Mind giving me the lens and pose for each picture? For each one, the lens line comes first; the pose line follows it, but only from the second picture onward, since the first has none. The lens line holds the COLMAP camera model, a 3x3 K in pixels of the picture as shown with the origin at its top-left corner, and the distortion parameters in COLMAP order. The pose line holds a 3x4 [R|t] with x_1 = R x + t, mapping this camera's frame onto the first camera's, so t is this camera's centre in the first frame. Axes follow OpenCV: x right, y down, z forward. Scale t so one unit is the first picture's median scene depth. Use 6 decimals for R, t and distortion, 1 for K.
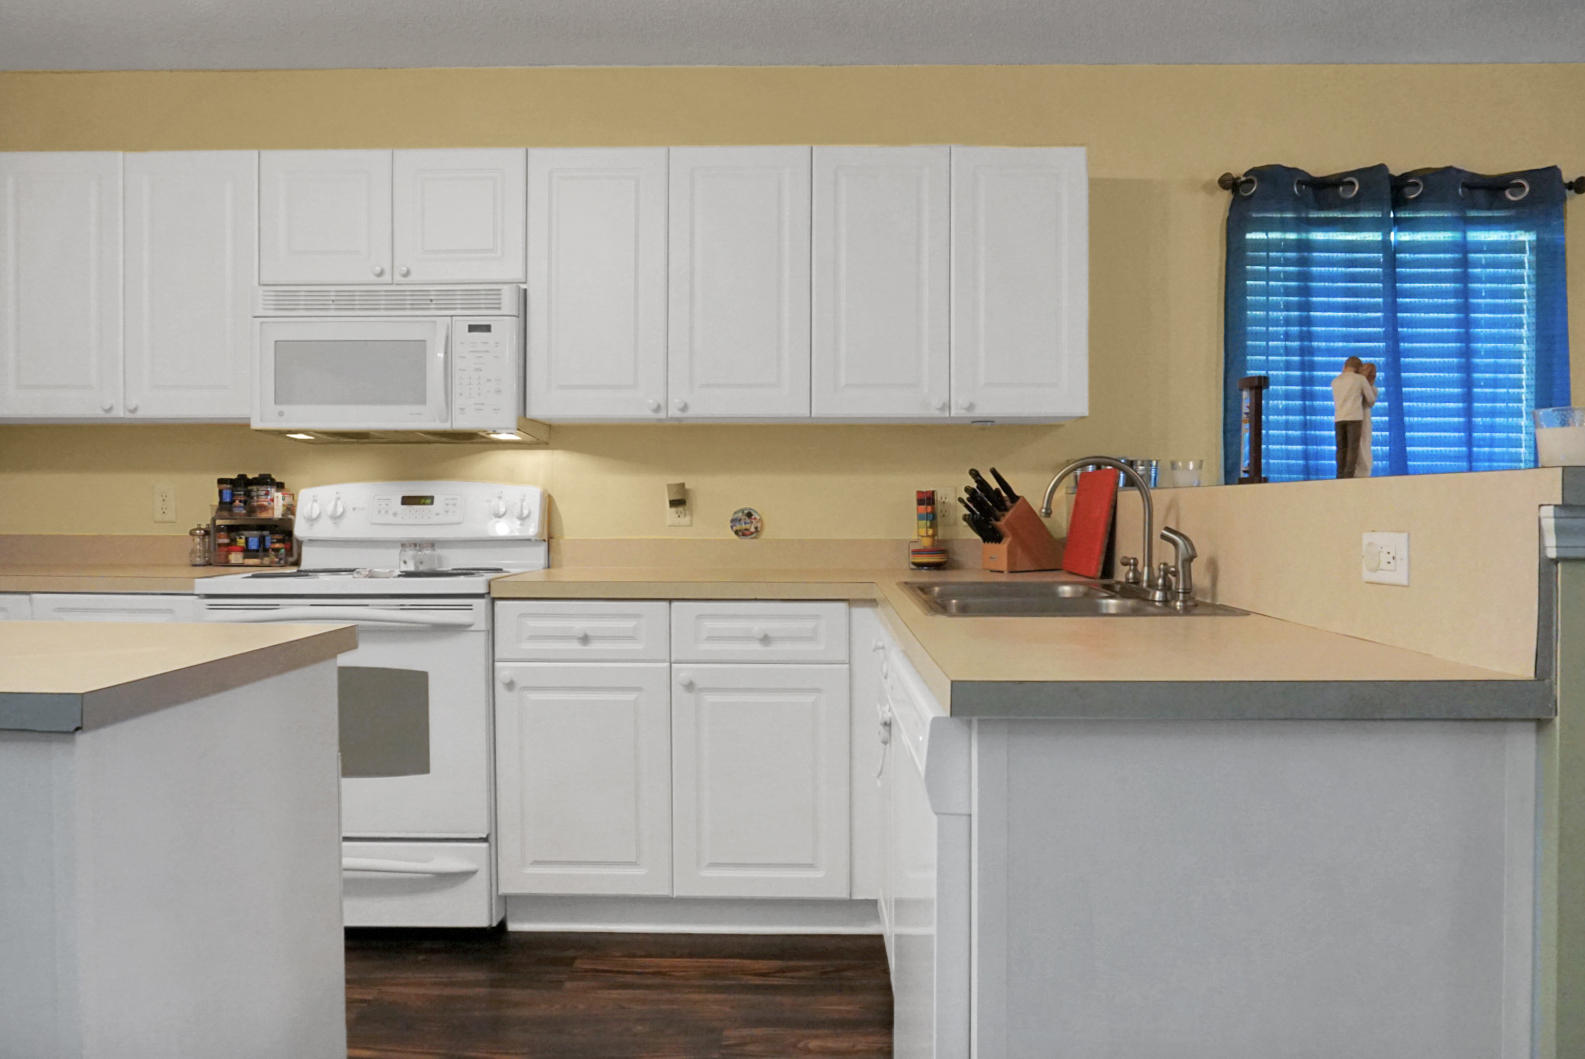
lens RADIAL K [[1095.7, 0, 792.5], [0, 1095.7, 529.5], [0, 0, 1]] dist [-0.066085, 0.062996]
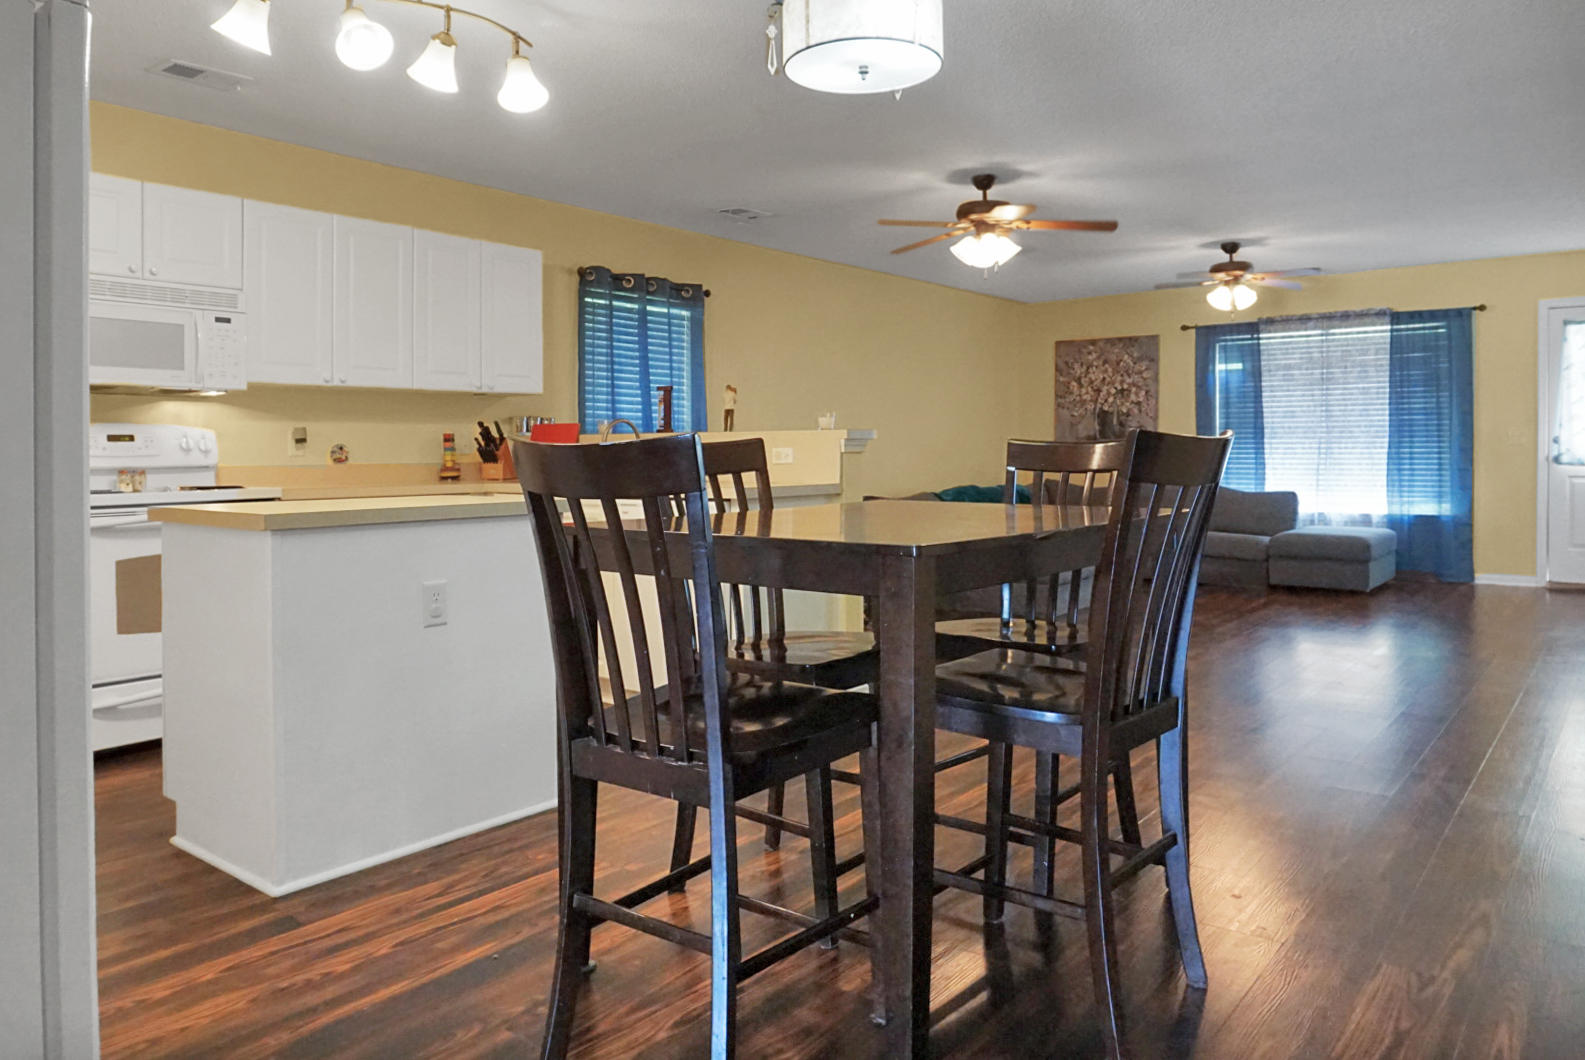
lens RADIAL K [[1112.1, 0, 781.7], [0, 1112.1, 459.9], [0, 0, 1]] dist [-0.052002, 0.041540]
pose [[0.603146, -0.011615, 0.797546, -0.931710], [0.021824, 0.999760, -0.001945, 0.019739], [-0.797332, 0.018578, 0.603255, -0.441263]]
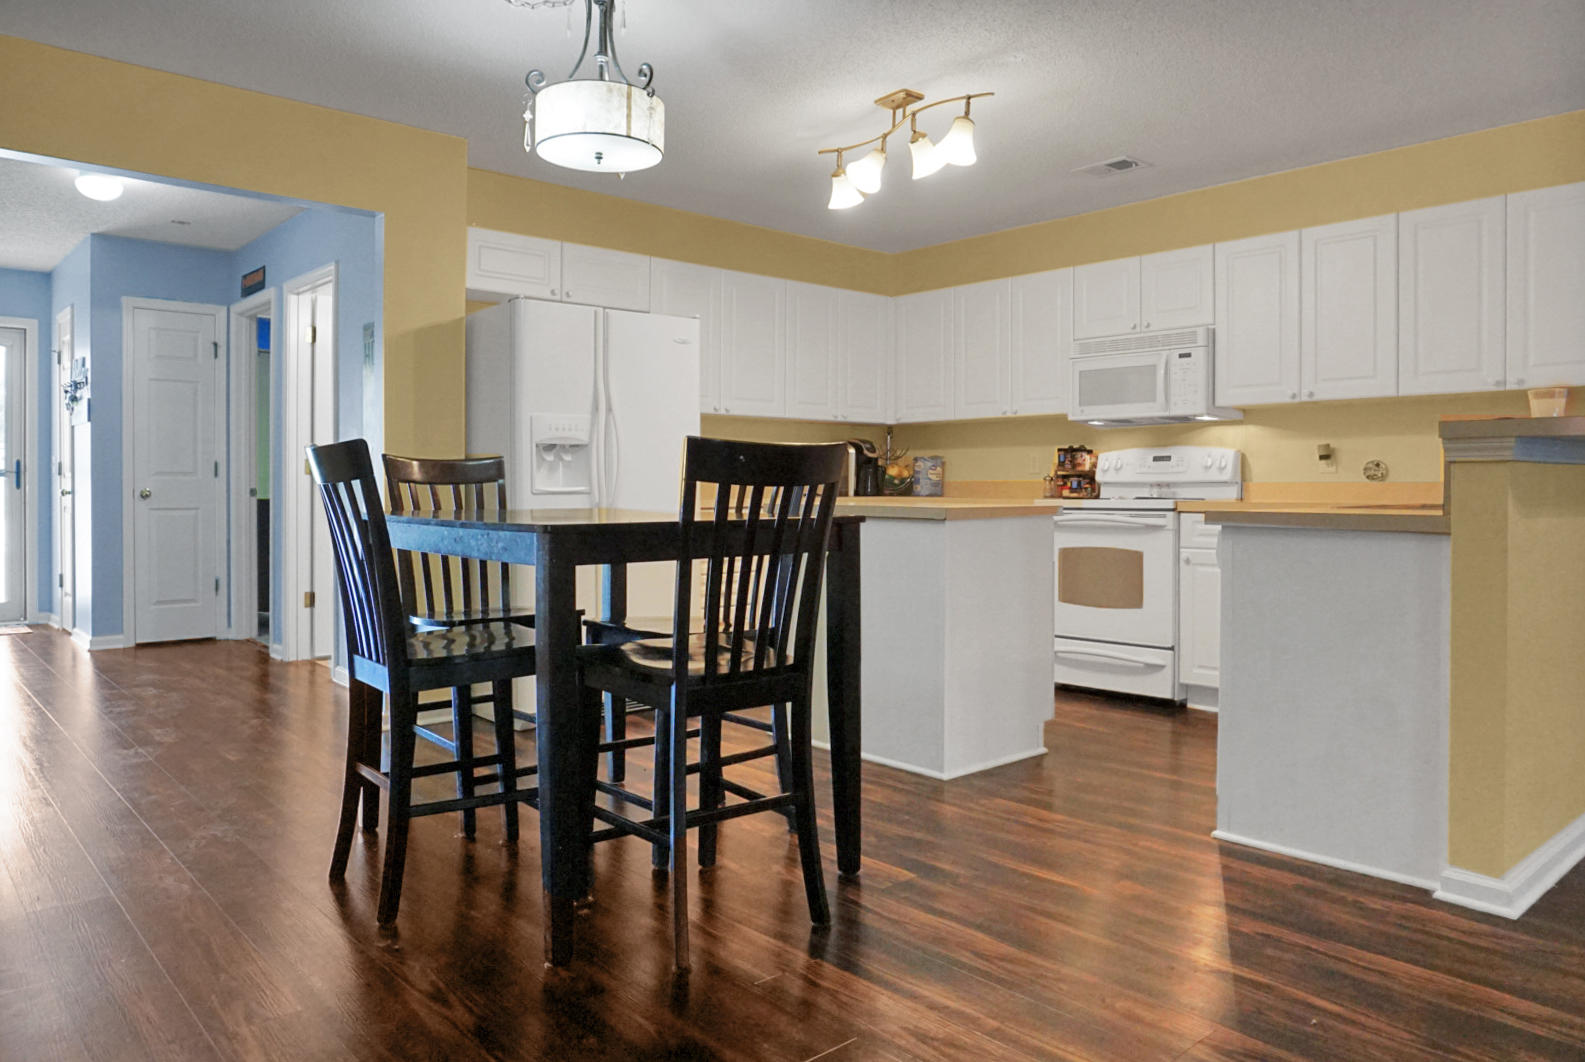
lens RADIAL K [[1090.4, 0, 791.2], [0, 1090.4, 503.4], [0, 0, 1]] dist [-0.031490, 0.004788]
pose [[0.675525, 0.010612, -0.737261, 0.502254], [-0.012898, 0.999914, 0.002576, 0.045178], [0.737224, 0.007769, 0.675603, -0.543045]]
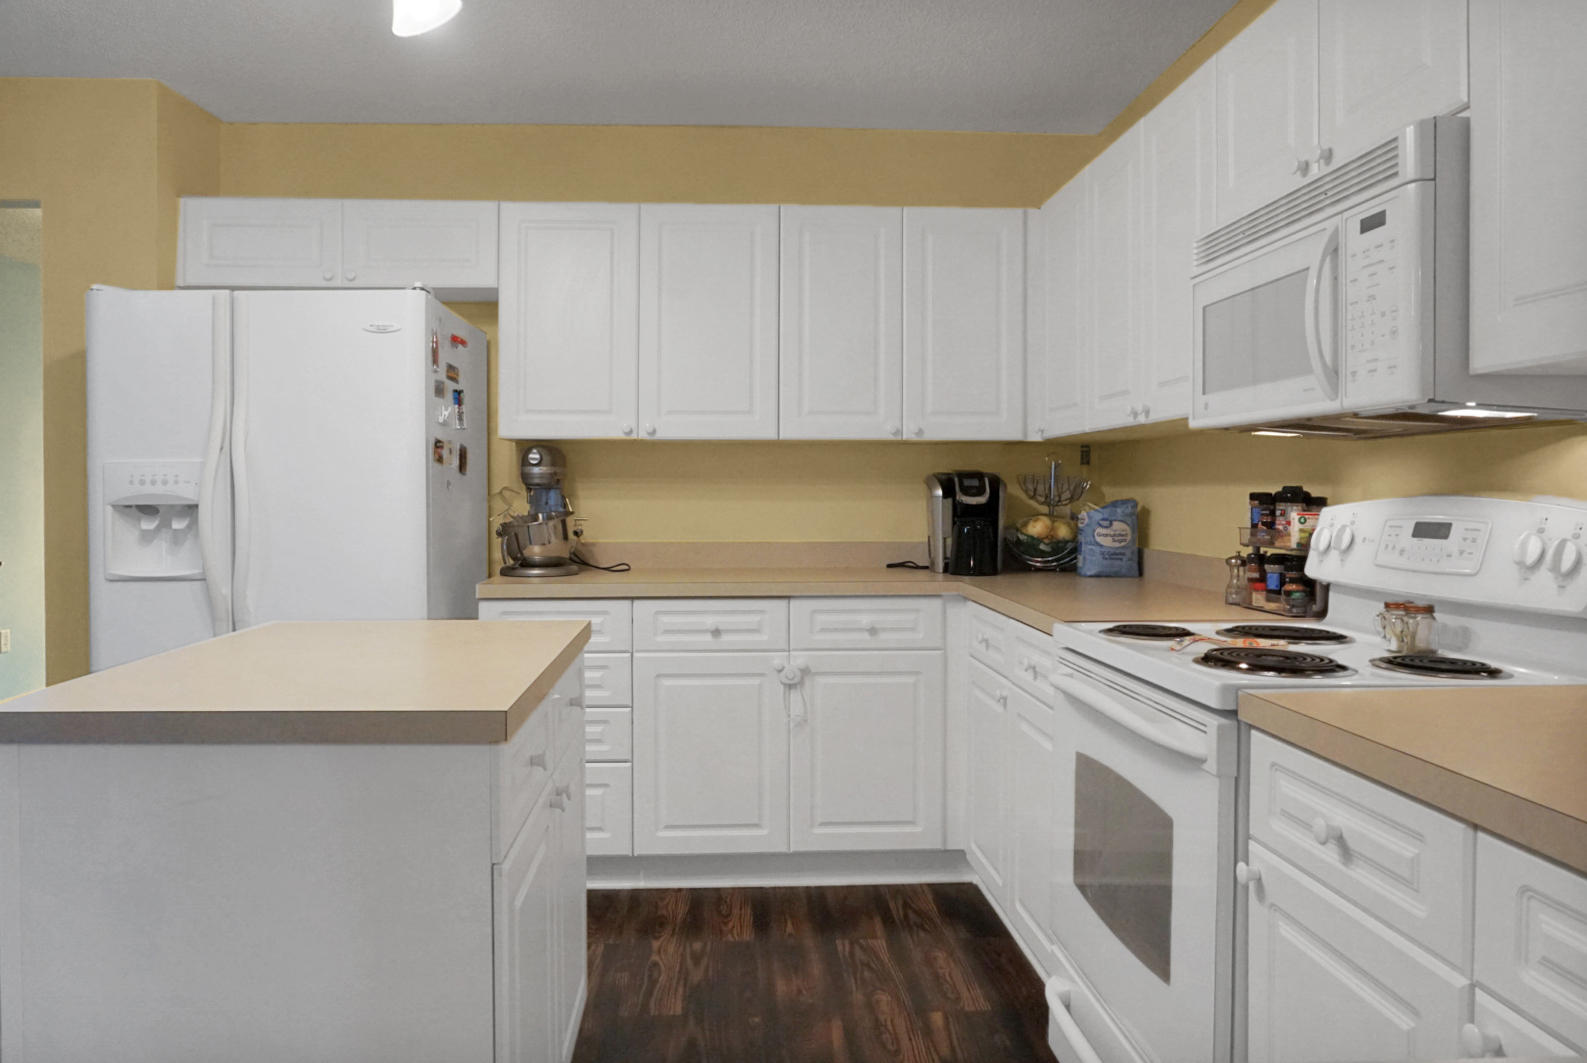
lens RADIAL K [[1090.8, 0, 739.8], [0, 1090.8, 499.9], [0, 0, 1]] dist [-0.013134, 0.000004]
pose [[0.053686, 0.004663, -0.998547, 0.218056], [-0.018754, 0.999817, 0.003660, -0.038685], [0.998382, 0.018530, 0.053764, 0.606192]]
